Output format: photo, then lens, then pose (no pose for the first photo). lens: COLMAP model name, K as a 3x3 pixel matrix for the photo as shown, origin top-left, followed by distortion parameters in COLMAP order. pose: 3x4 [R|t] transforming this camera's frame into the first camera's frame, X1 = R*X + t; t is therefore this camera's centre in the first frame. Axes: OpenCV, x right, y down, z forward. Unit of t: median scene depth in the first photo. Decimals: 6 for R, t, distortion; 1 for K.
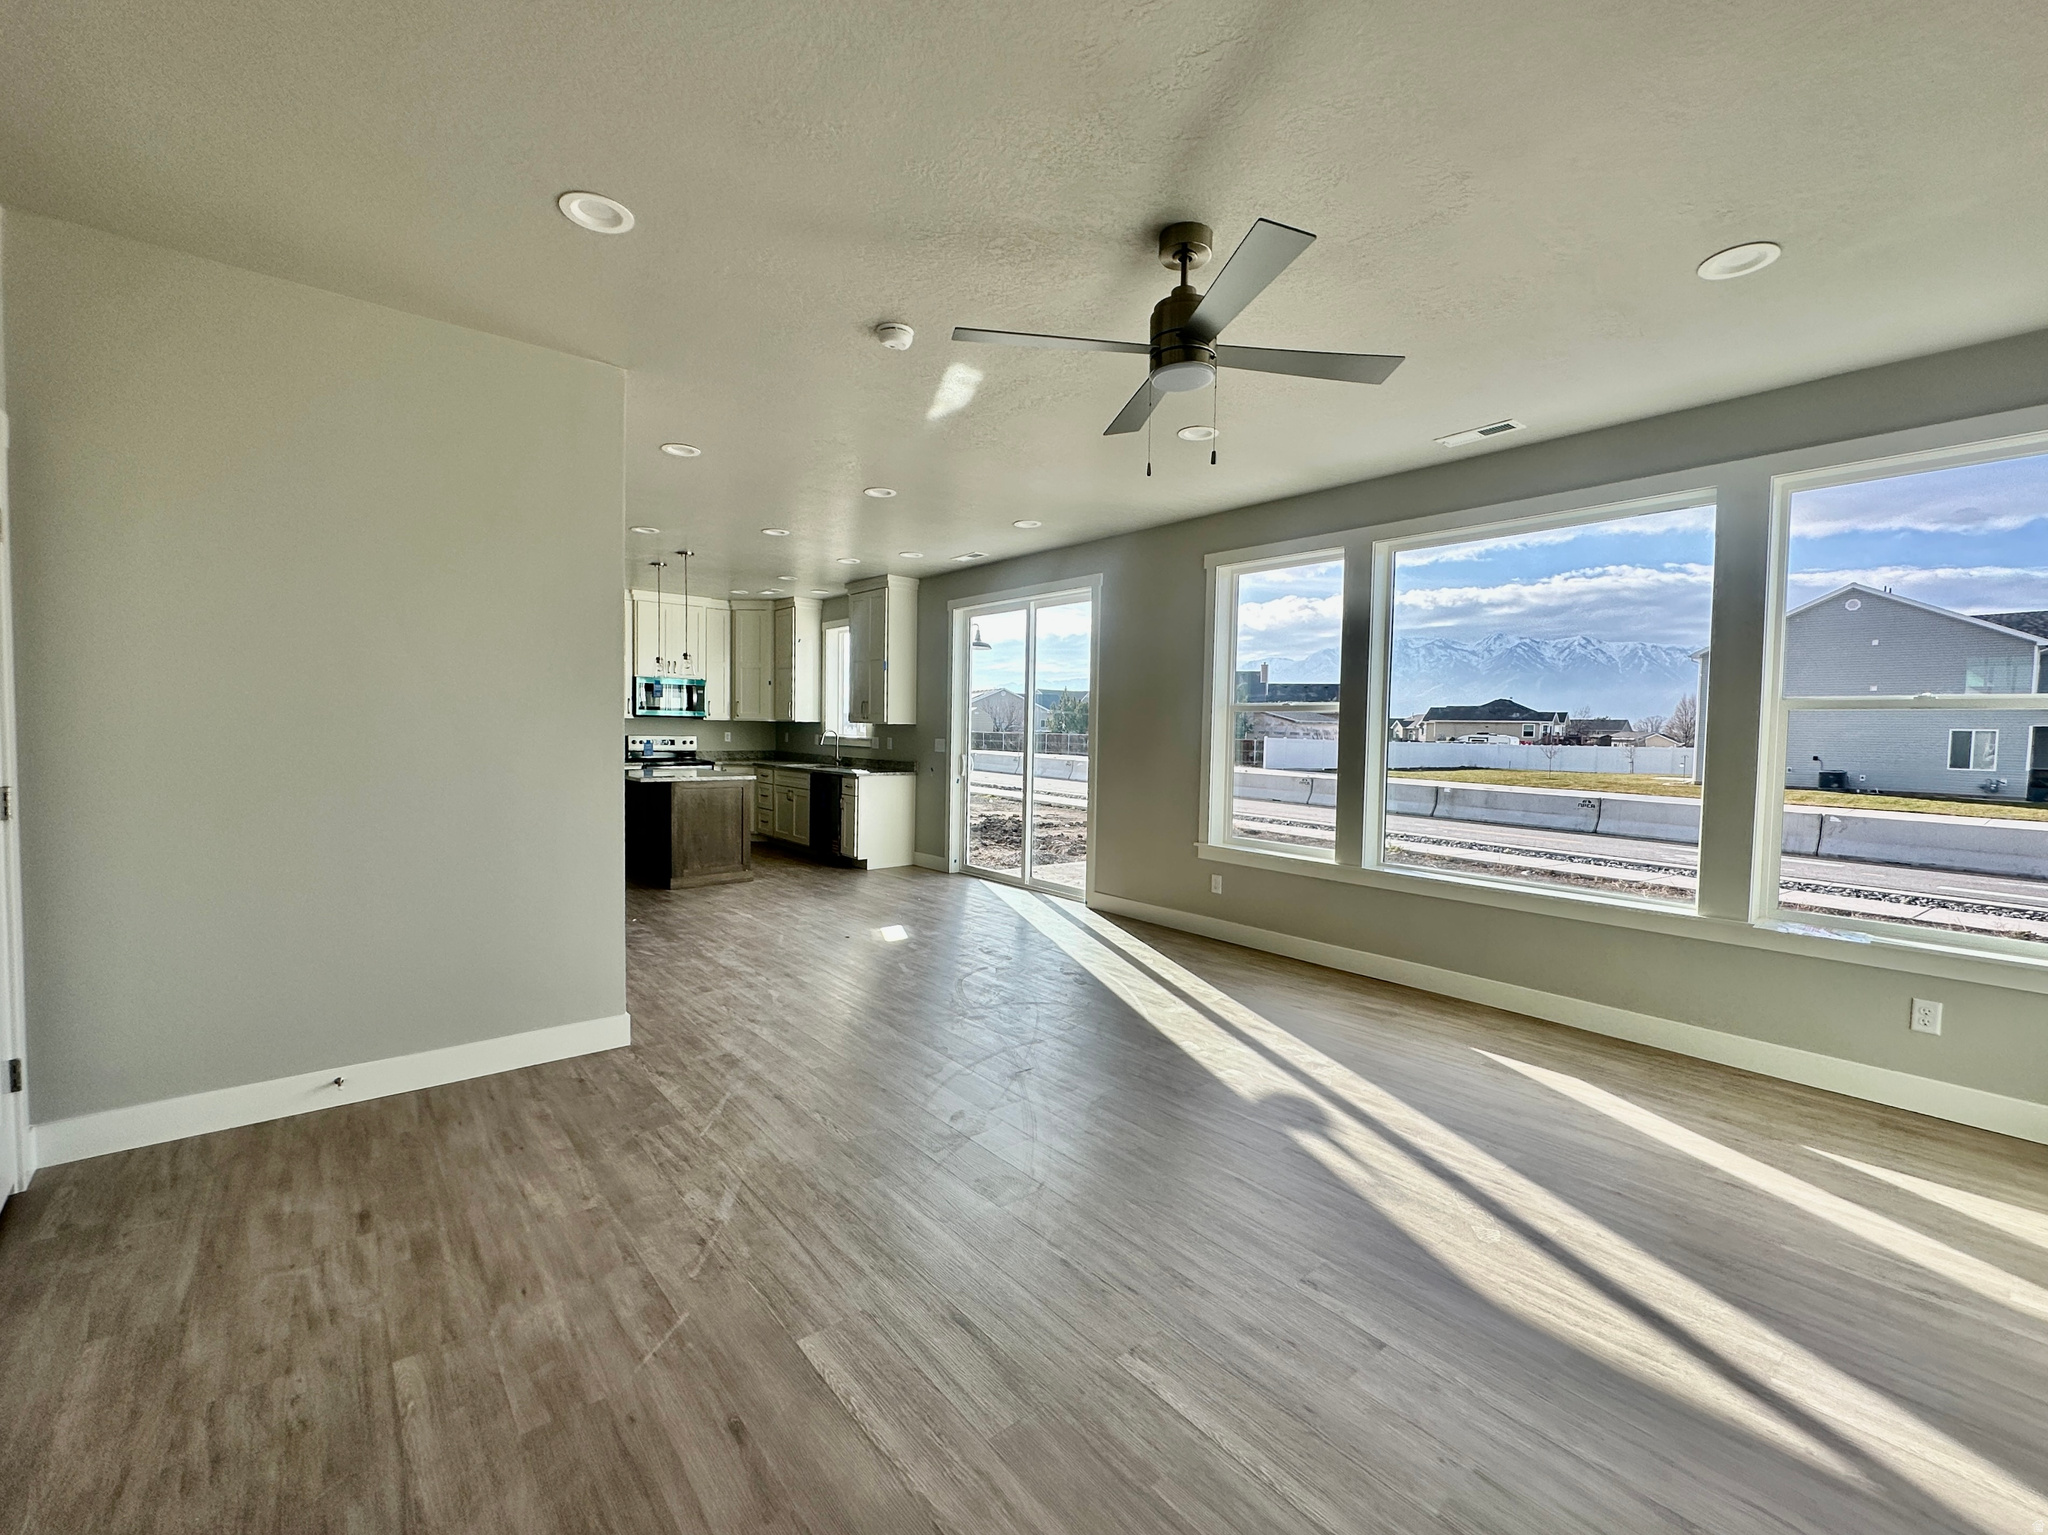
lens RADIAL K [[891.6, 0, 1022.7], [0, 891.6, 759.9], [0, 0, 1]] dist [-0.003179, -0.000360]
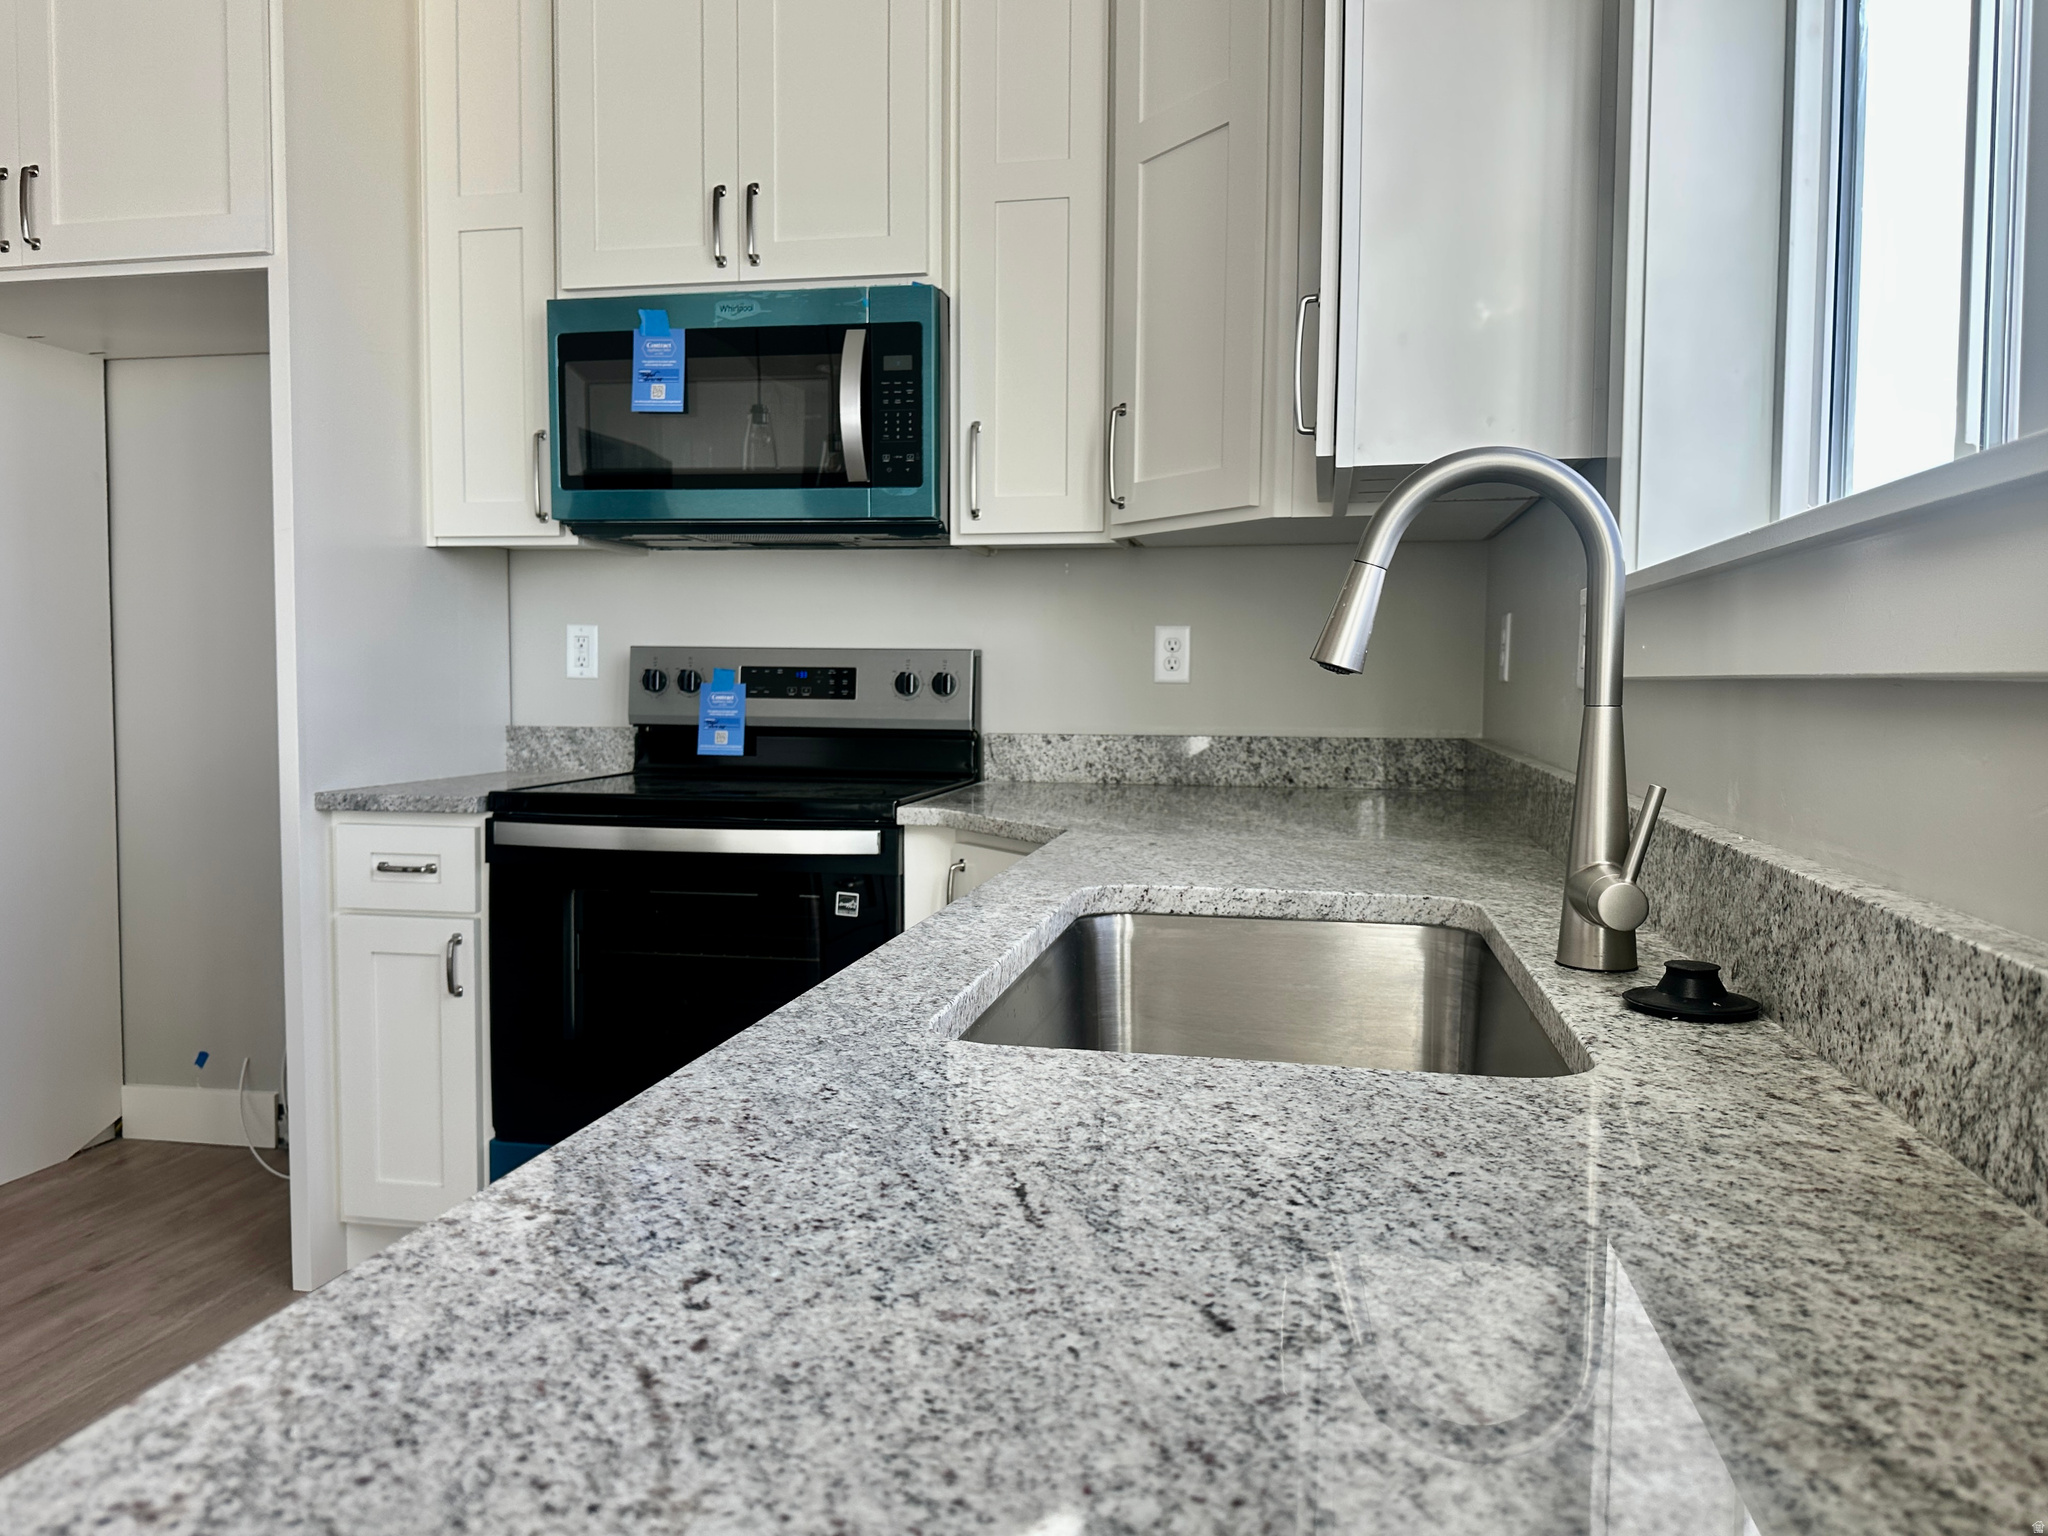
lens RADIAL K [[1438.9, 0, 1023.7], [0, 1438.9, 824.0], [0, 0, 1]] dist [-0.004167, -0.001370]
pose [[0.637202, 0.063369, -0.768087, -0.346330], [-0.025717, 0.997807, 0.060988, -0.023667], [0.770267, -0.019109, 0.637435, 2.058189]]
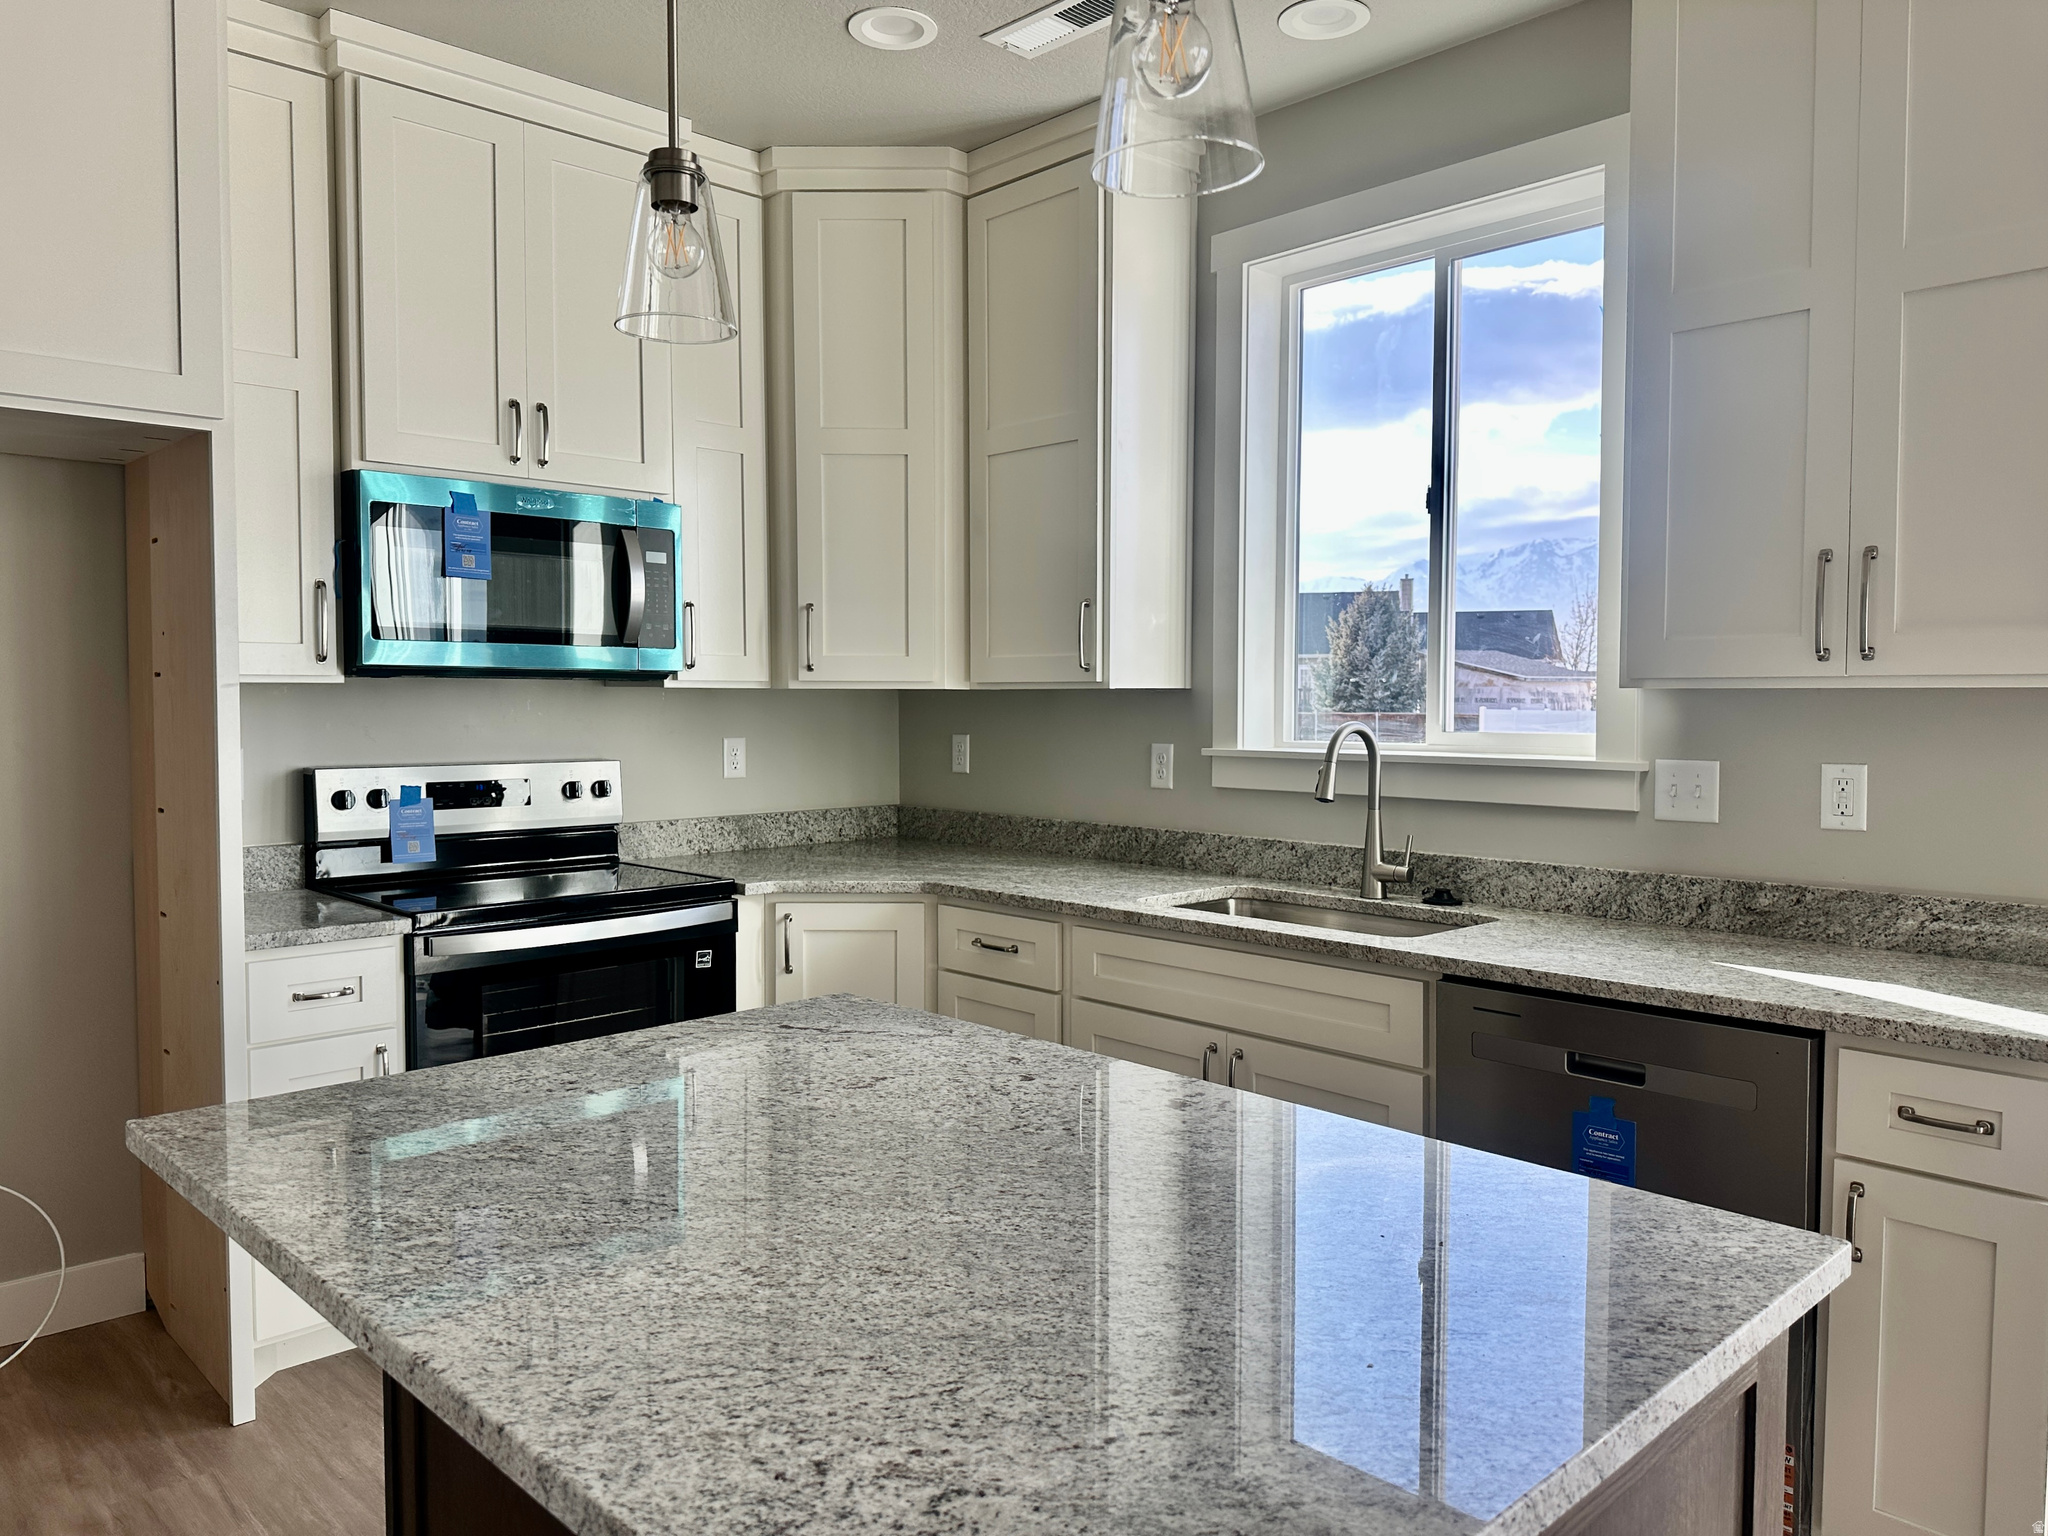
lens RADIAL K [[1463.5, 0, 1024.0], [0, 1463.5, 768.0], [0, 0, 1]] dist [0.065208, -0.001442]
pose [[0.996624, -0.020885, 0.079402, -0.729428], [0.019922, 0.999718, 0.012894, -0.067971], [-0.079649, -0.011269, 0.996759, 1.537568]]
